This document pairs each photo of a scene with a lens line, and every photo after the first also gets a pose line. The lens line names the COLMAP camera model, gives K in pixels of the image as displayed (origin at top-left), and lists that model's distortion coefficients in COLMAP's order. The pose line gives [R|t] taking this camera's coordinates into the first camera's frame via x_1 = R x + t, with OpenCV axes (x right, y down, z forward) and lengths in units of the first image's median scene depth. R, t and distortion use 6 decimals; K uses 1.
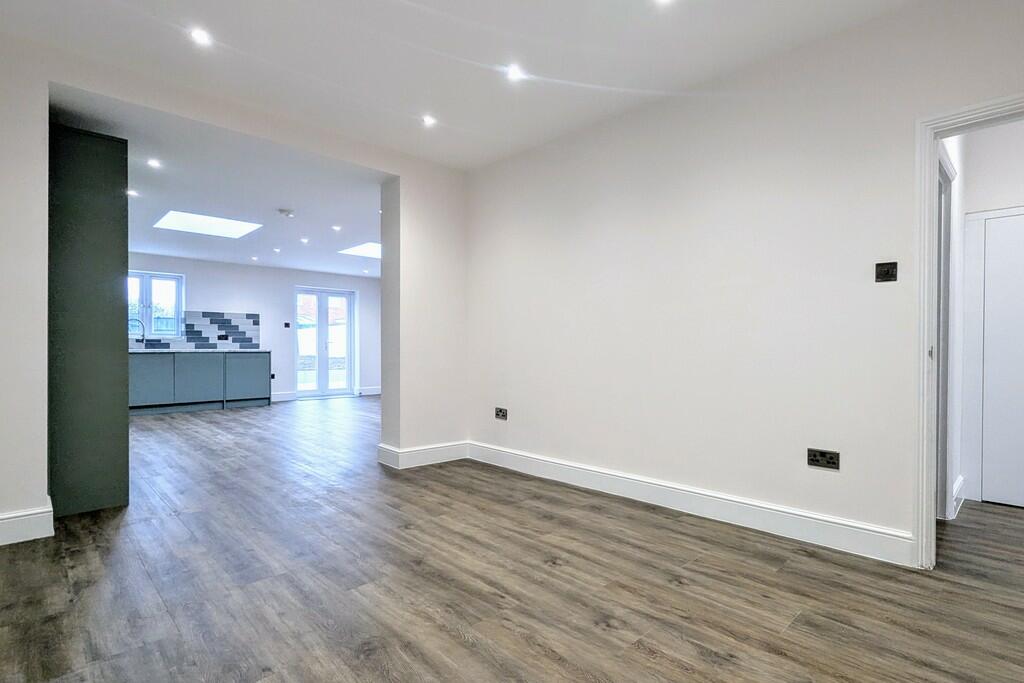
lens RADIAL K [[505.0, 0, 549.5], [0, 505.0, 347.0], [0, 0, 1]] dist [0.003267, 0.001880]
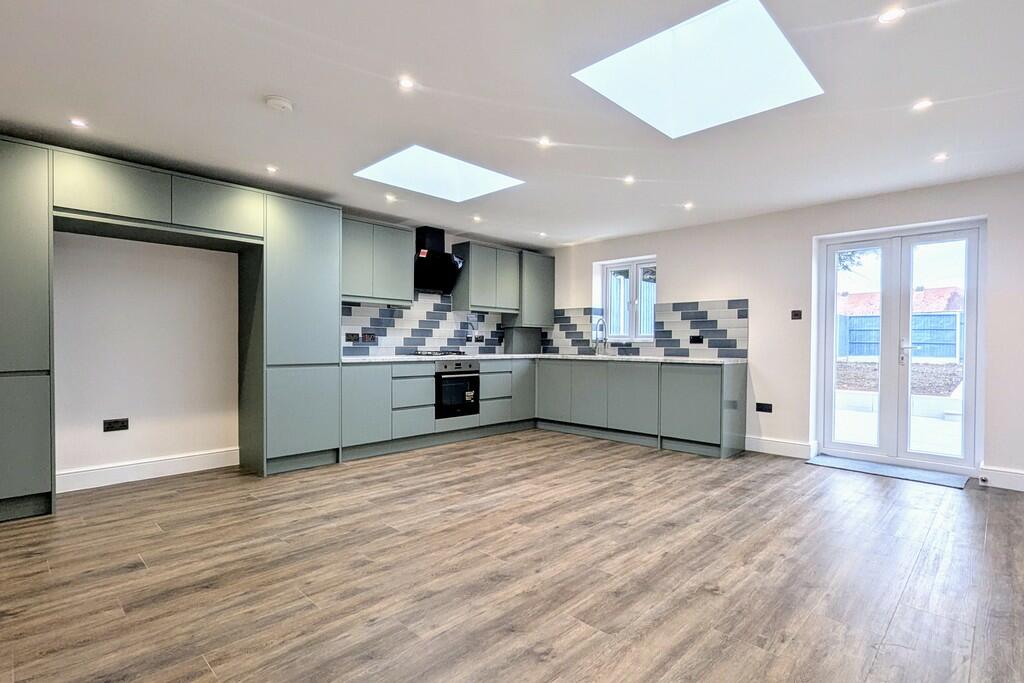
lens RADIAL K [[505.0, 0, 520.3], [0, 505.0, 346.8], [0, 0, 1]] dist [0.003267, 0.001880]
pose [[0.010941, -0.002681, -0.999937, 0.049372], [-0.003412, 0.999990, -0.002718, -0.022653], [0.999934, 0.003442, 0.010931, 2.494332]]
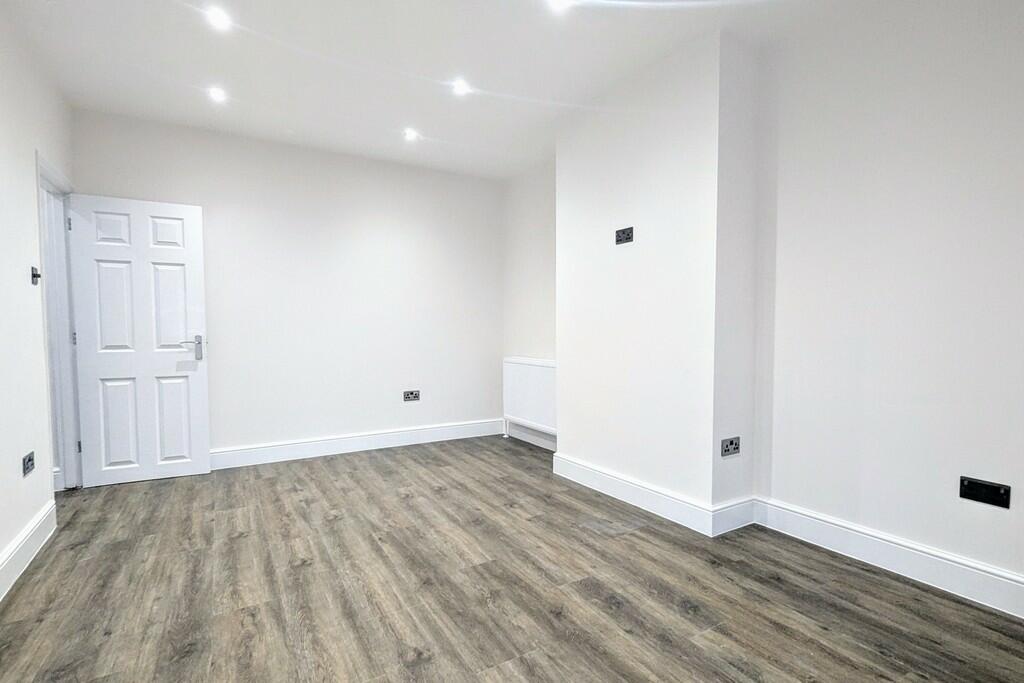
lens RADIAL K [[505.0, 0, 520.9], [0, 505.0, 346.4], [0, 0, 1]] dist [0.003267, 0.001880]
pose [[-0.967832, -0.010855, 0.251361, -0.578519], [0.000283, 0.999021, 0.044232, -0.043591], [-0.251595, 0.042880, -0.966882, 1.620325]]
